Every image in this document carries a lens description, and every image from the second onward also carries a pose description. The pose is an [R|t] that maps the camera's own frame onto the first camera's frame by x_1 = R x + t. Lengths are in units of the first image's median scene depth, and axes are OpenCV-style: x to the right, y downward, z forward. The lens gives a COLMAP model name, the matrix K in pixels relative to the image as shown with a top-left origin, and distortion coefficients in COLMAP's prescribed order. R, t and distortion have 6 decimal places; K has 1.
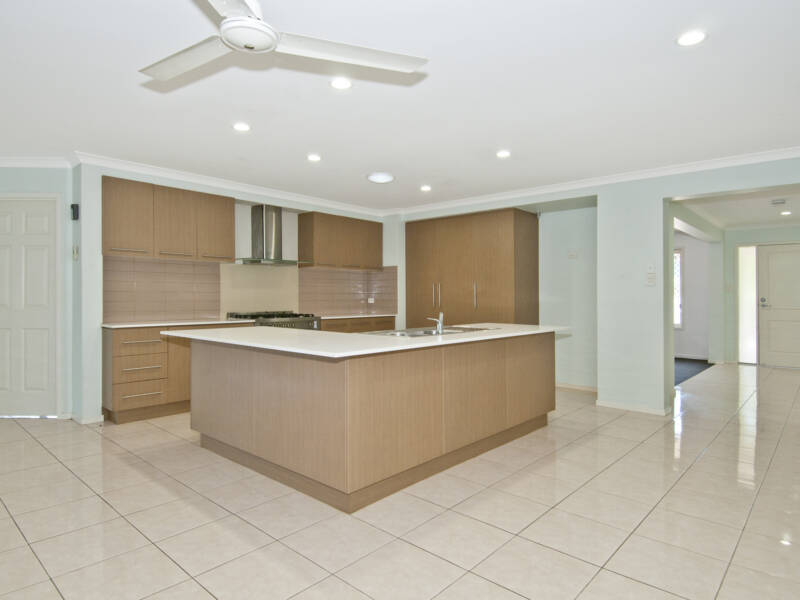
lens RADIAL K [[476.0, 0, 400.0], [0, 476.0, 300.0], [0, 0, 1]] dist [0.062934, -0.000082]
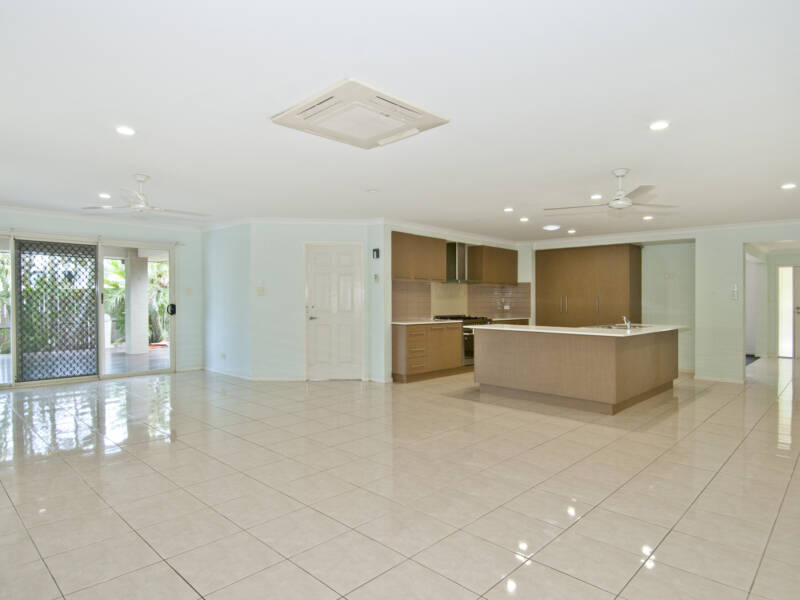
lens RADIAL K [[476.6, 0, 396.4], [0, 476.6, 296.9], [0, 0, 1]] dist [0.022522, -0.000929]
pose [[0.999512, 0.002428, -0.031139, -0.410439], [-0.002926, 0.999868, -0.015977, -0.007538], [0.031096, 0.016061, 0.999387, -0.451367]]
